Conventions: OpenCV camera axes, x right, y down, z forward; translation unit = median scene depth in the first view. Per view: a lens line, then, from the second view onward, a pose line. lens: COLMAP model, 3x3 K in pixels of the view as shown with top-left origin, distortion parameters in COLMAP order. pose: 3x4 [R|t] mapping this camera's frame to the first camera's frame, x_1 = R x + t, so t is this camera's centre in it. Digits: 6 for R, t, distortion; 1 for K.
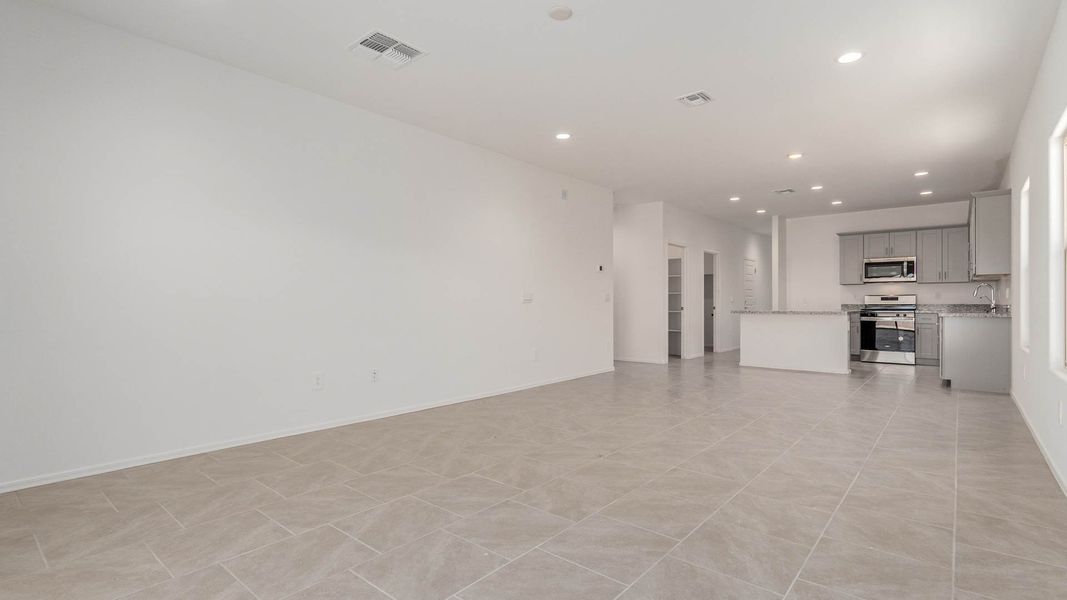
lens RADIAL K [[498.7, 0, 539.3], [0, 498.7, 301.7], [0, 0, 1]] dist [0.011965, -0.000588]
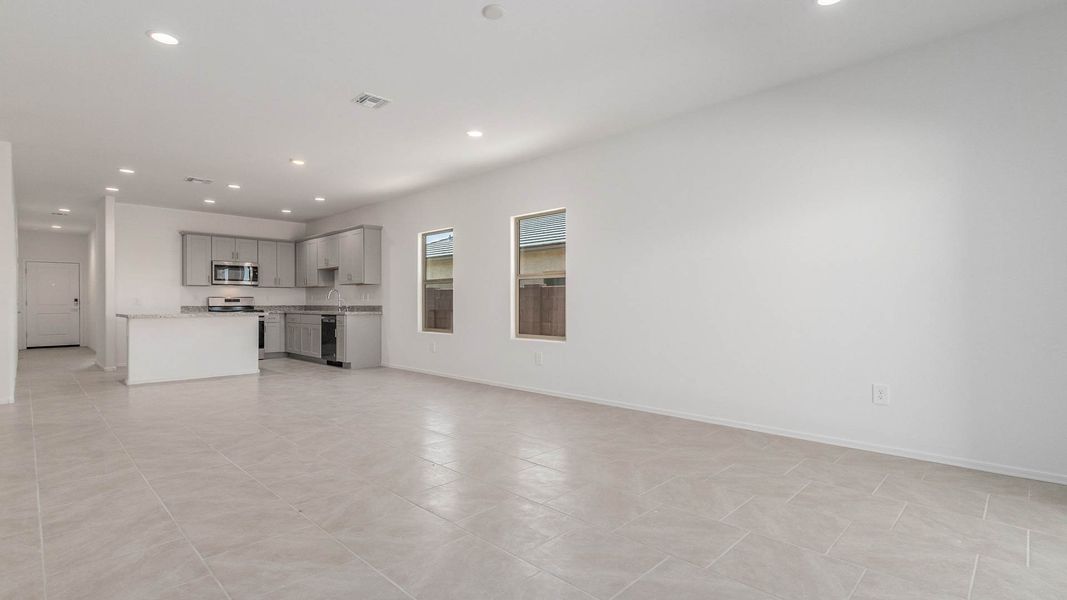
lens RADIAL K [[498.7, 0, 539.3], [0, 498.7, 301.7], [0, 0, 1]] dist [0.011965, -0.000588]
pose [[0.078181, 0.002832, 0.996935, -0.355565], [0.000202, 0.999996, -0.002857, -0.000338], [-0.996939, 0.000425, 0.078180, 0.315081]]
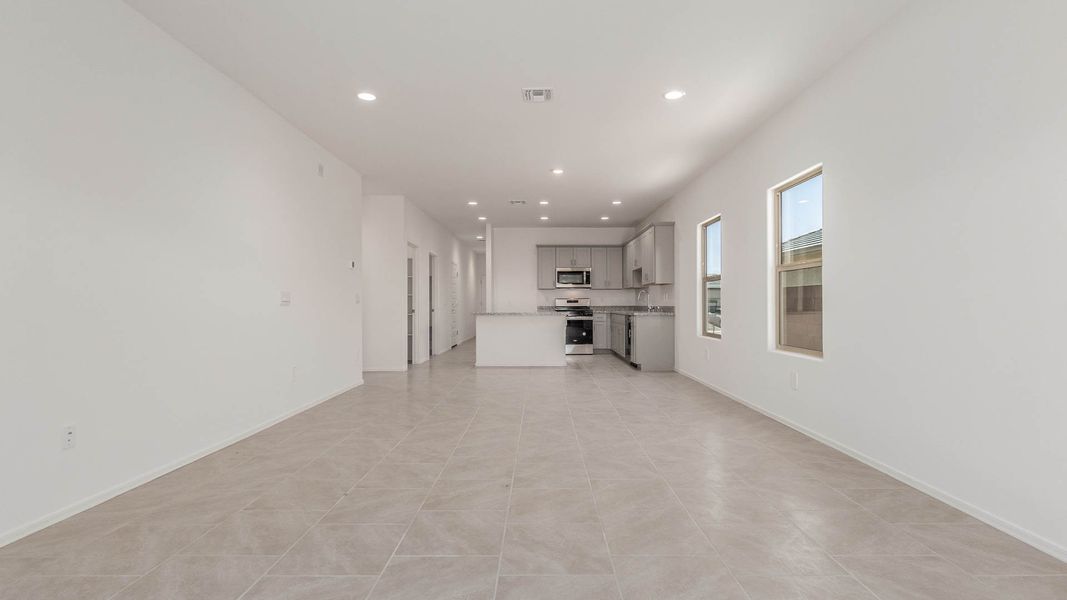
lens RADIAL K [[498.7, 0, 539.3], [0, 498.7, 301.7], [0, 0, 1]] dist [0.011965, -0.000588]
pose [[0.768895, 0.002511, 0.639370, -0.164142], [0.000841, 0.999987, -0.004939, 0.000569], [-0.639375, 0.004336, 0.768883, 0.136608]]
